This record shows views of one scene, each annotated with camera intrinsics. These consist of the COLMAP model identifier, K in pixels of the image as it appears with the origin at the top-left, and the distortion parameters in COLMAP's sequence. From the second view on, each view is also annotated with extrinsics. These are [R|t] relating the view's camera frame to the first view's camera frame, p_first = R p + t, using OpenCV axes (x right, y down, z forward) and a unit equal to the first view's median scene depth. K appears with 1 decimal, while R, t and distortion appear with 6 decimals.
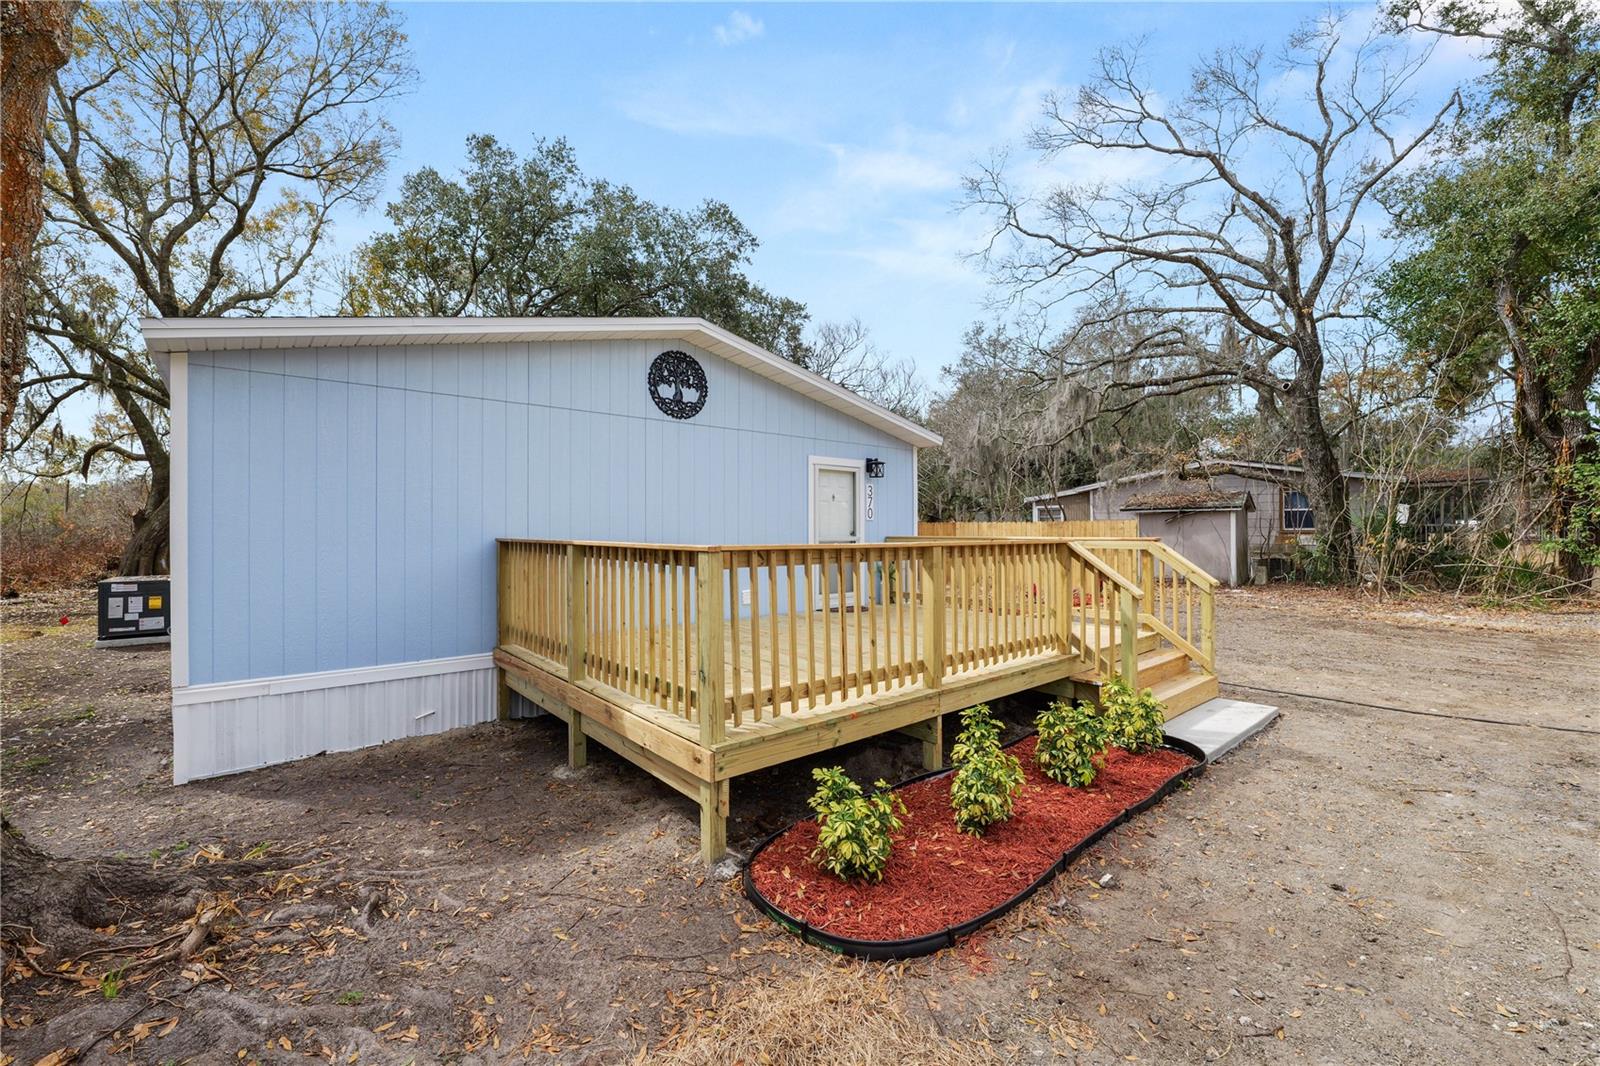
lens RADIAL K [[651.1, 0, 796.5], [0, 651.1, 531.4], [0, 0, 1]] dist [-0.013451, 0.001088]
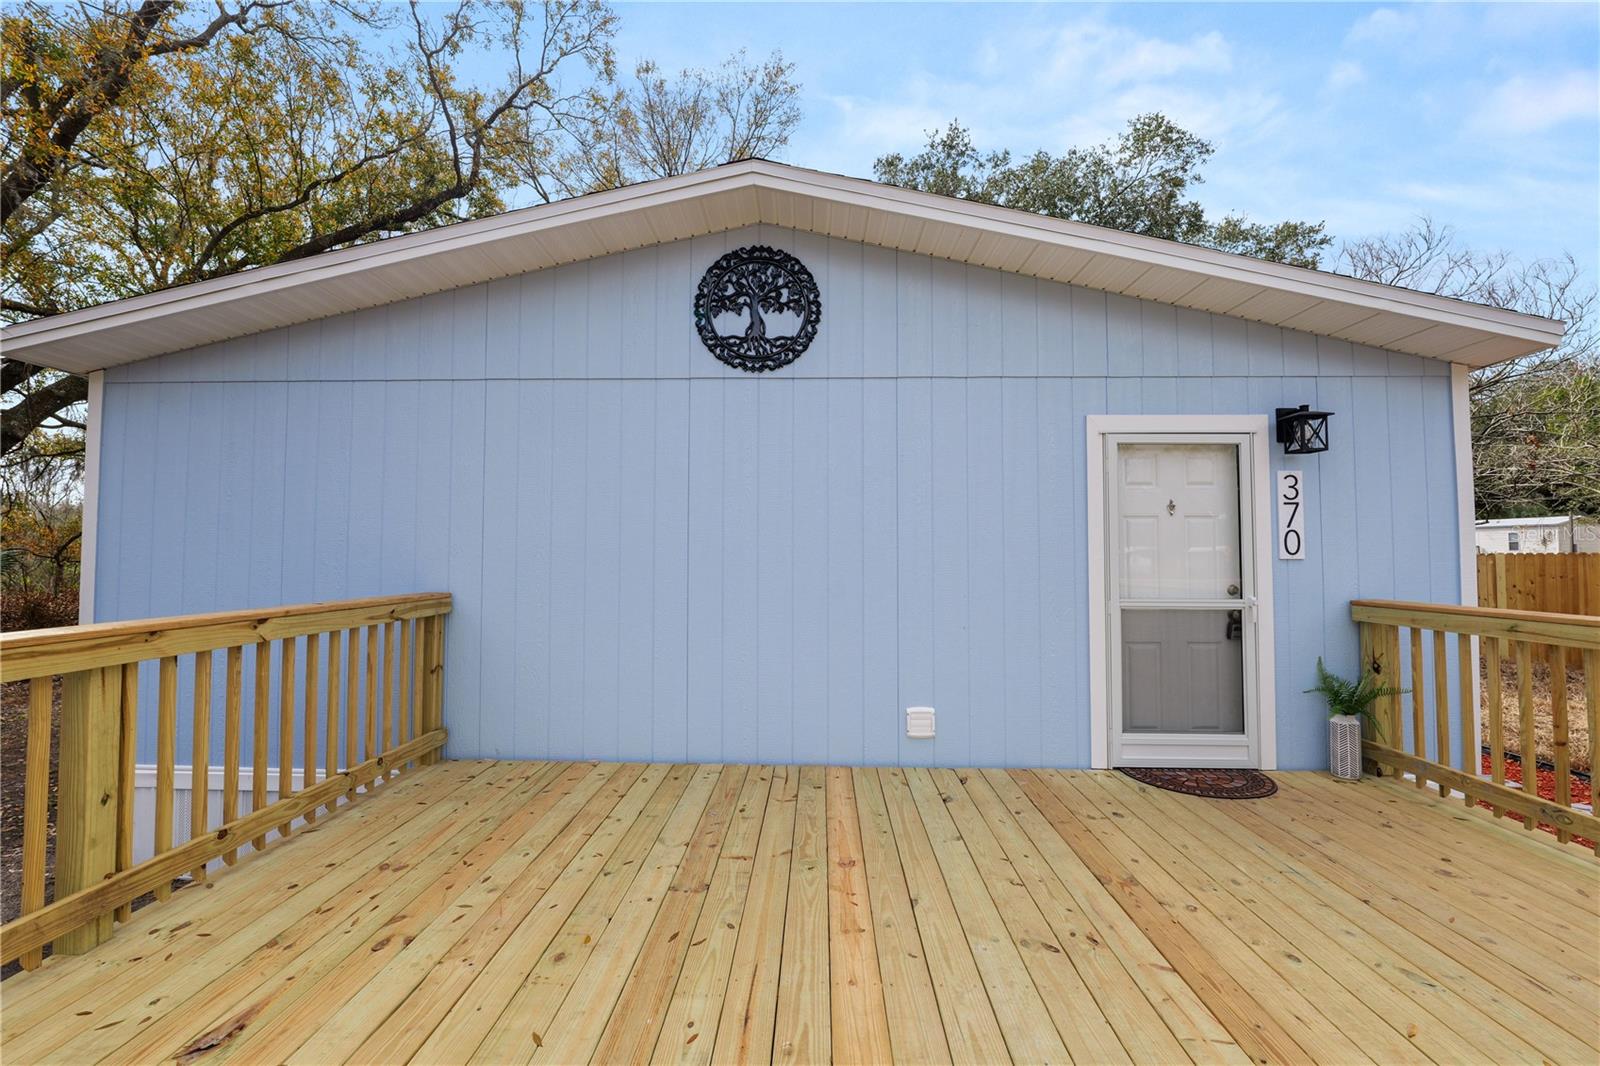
lens RADIAL K [[651.1, 0, 801.0], [0, 651.1, 524.2], [0, 0, 1]] dist [-0.013451, 0.001088]
pose [[0.744673, -0.025064, -0.666958, 0.189332], [-0.006490, 0.998975, -0.044788, -0.024717], [0.667398, 0.037681, 0.743748, 0.615388]]
